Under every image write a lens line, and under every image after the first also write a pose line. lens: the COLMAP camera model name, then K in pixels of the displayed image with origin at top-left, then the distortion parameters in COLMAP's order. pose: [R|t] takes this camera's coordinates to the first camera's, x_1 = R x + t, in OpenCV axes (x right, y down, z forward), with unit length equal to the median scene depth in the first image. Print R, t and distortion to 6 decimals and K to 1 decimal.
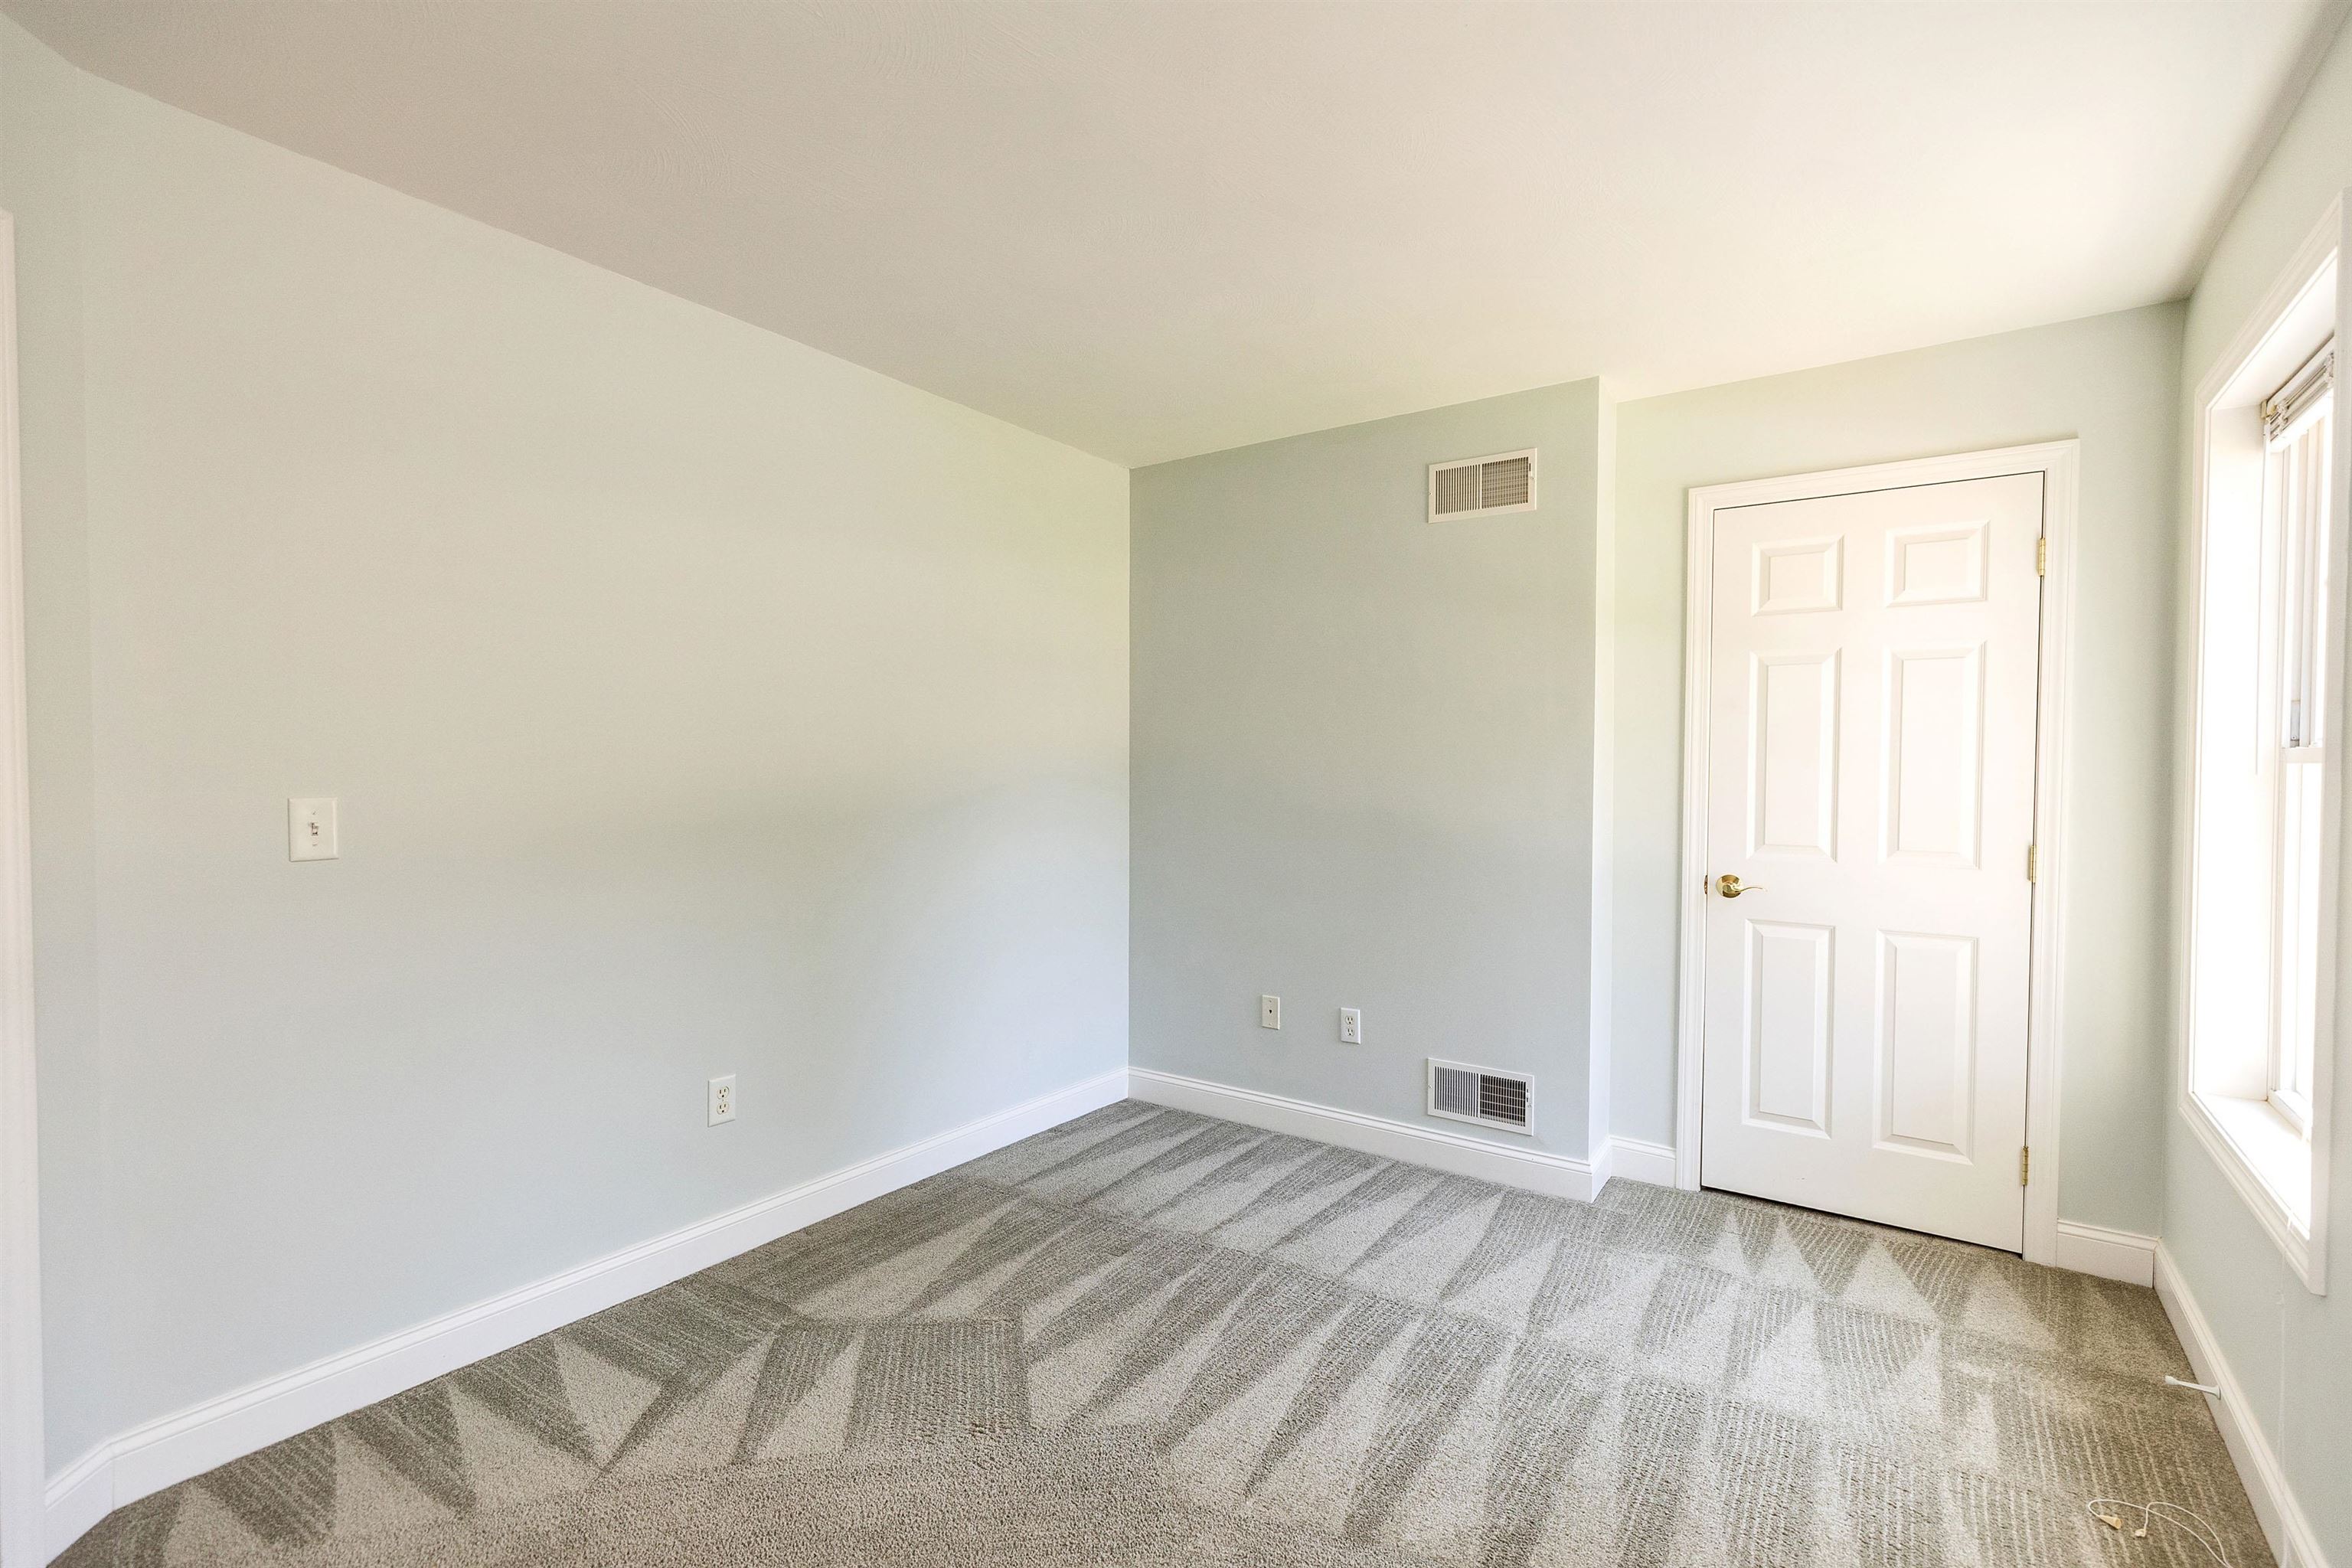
lens RADIAL K [[1067.5, 0, 1159.6], [0, 1067.5, 782.8], [0, 0, 1]] dist [0.001542, 0.000834]
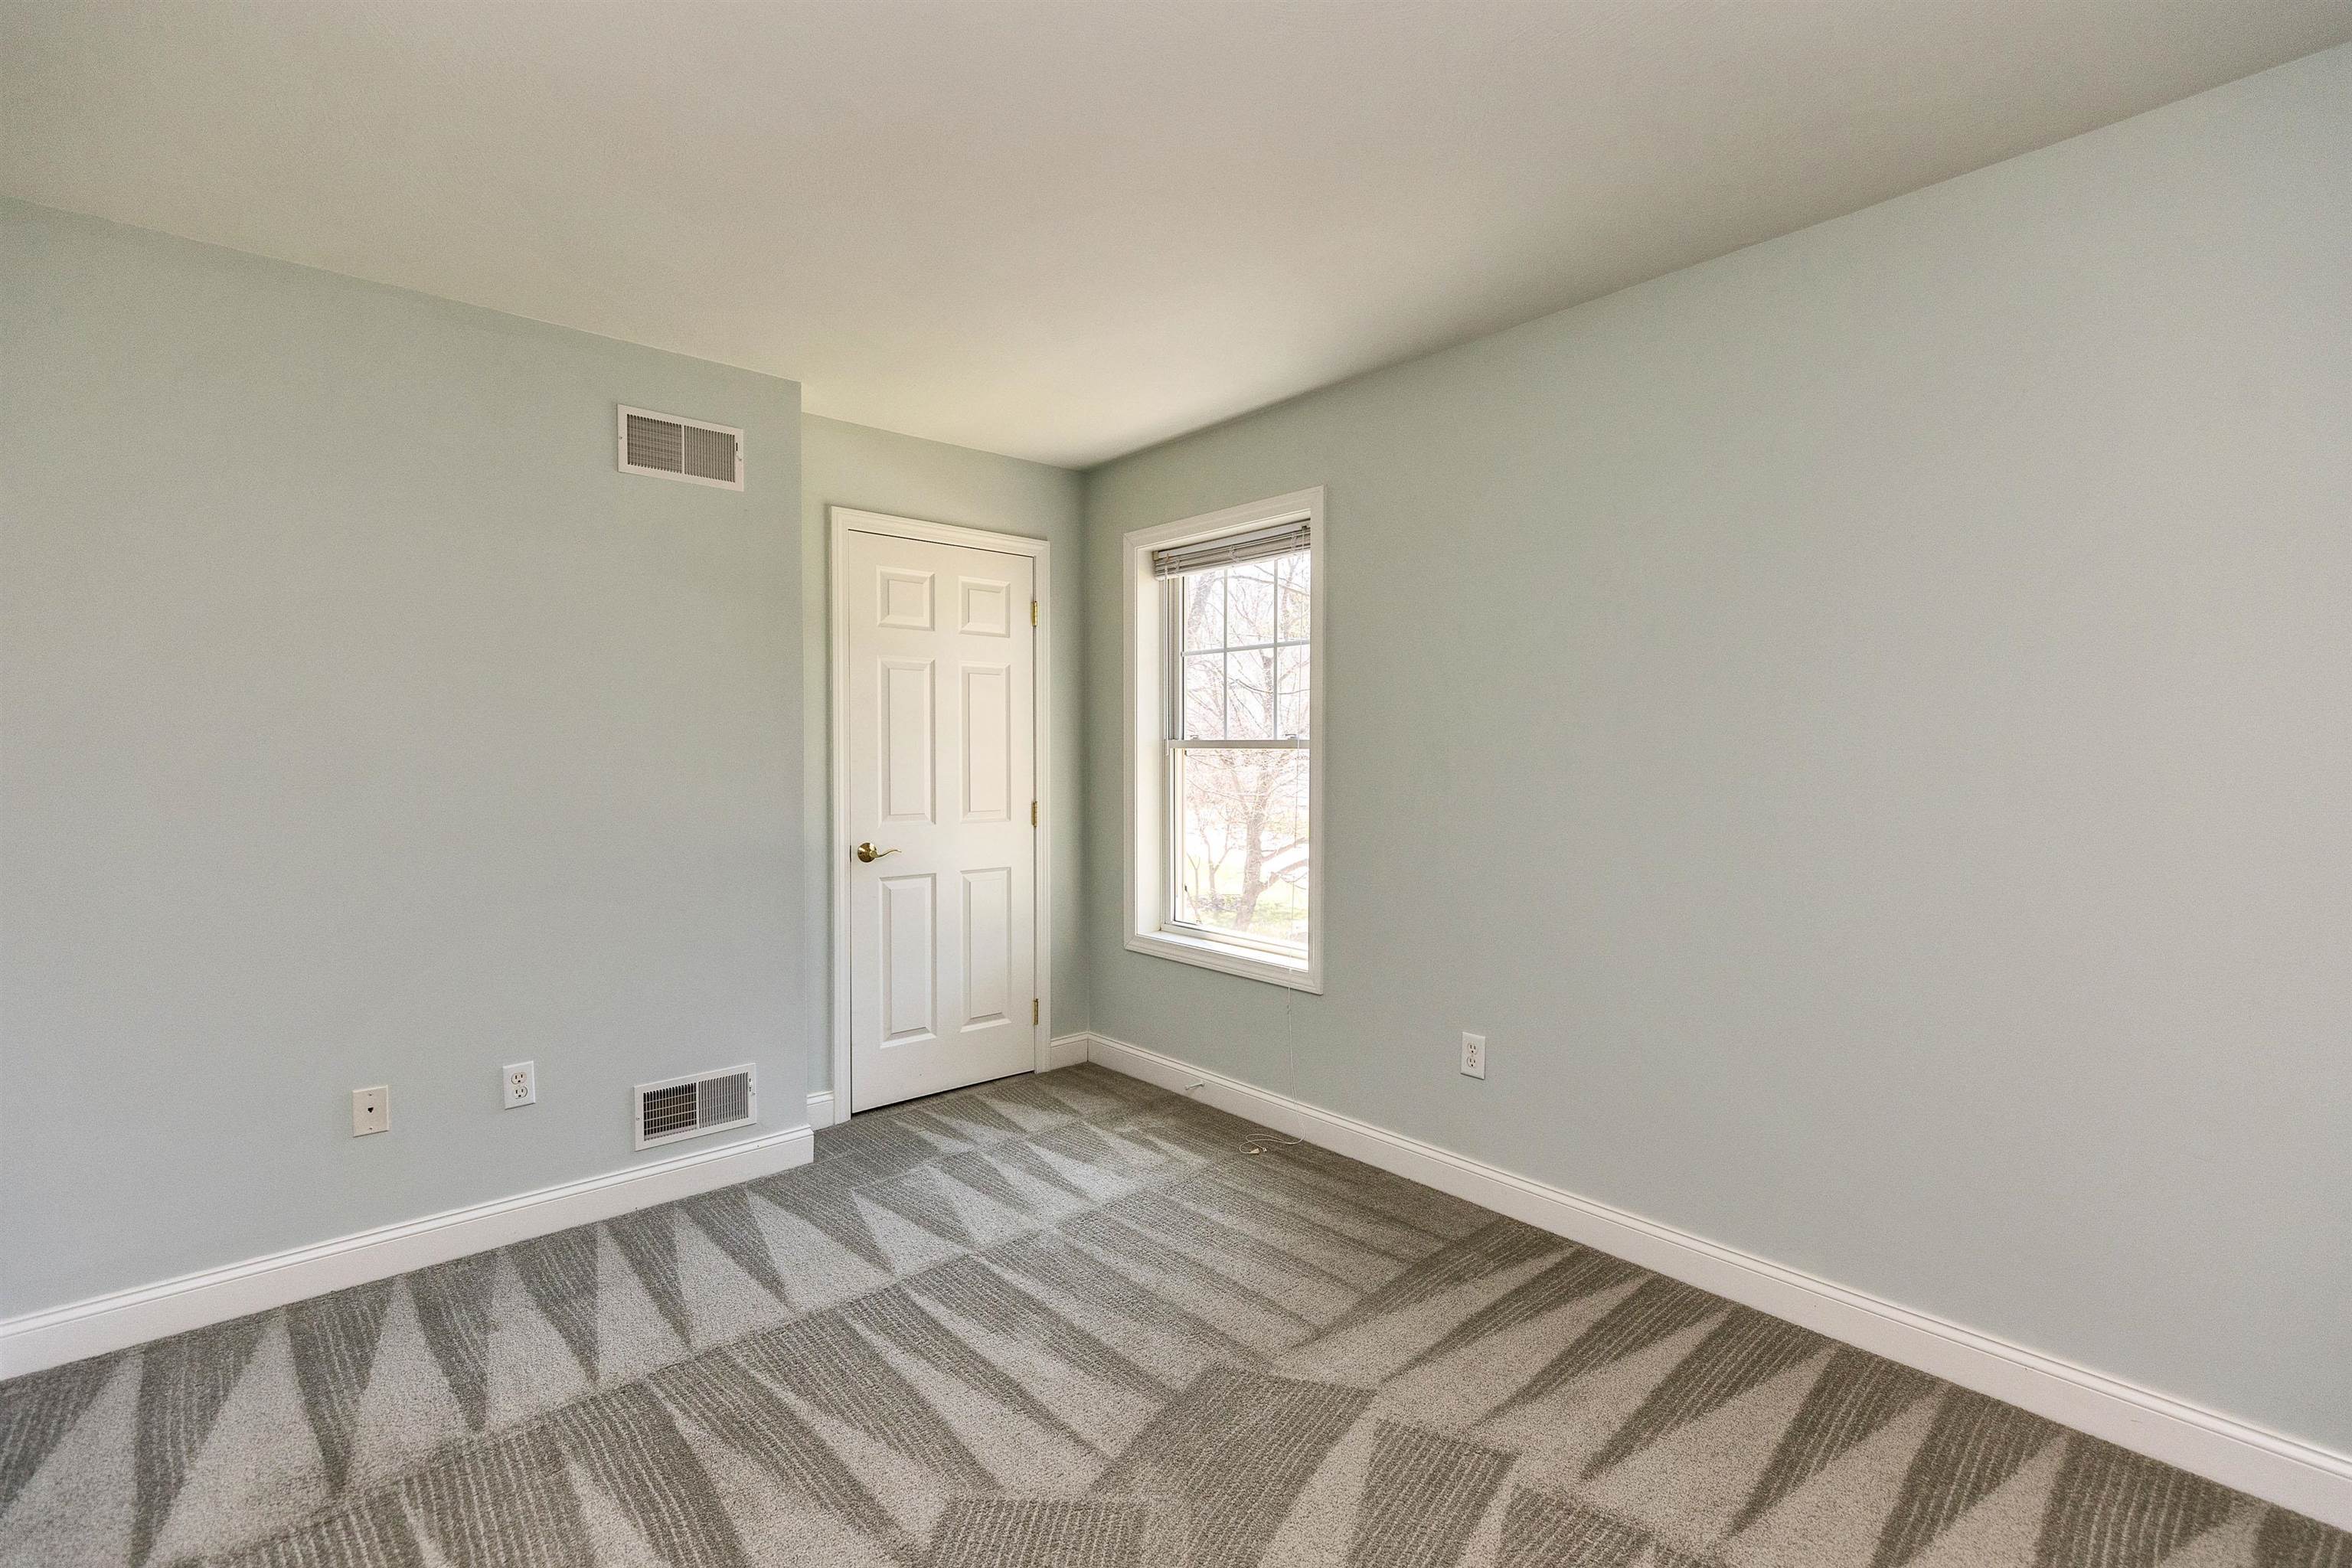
lens RADIAL K [[1067.5, 0, 1162.9], [0, 1067.5, 775.6], [0, 0, 1]] dist [0.001542, 0.000834]
pose [[0.219426, -0.025190, 0.975304, -0.572936], [0.019565, 0.999579, 0.021415, -0.007506], [-0.975433, 0.014383, 0.219827, 0.441259]]
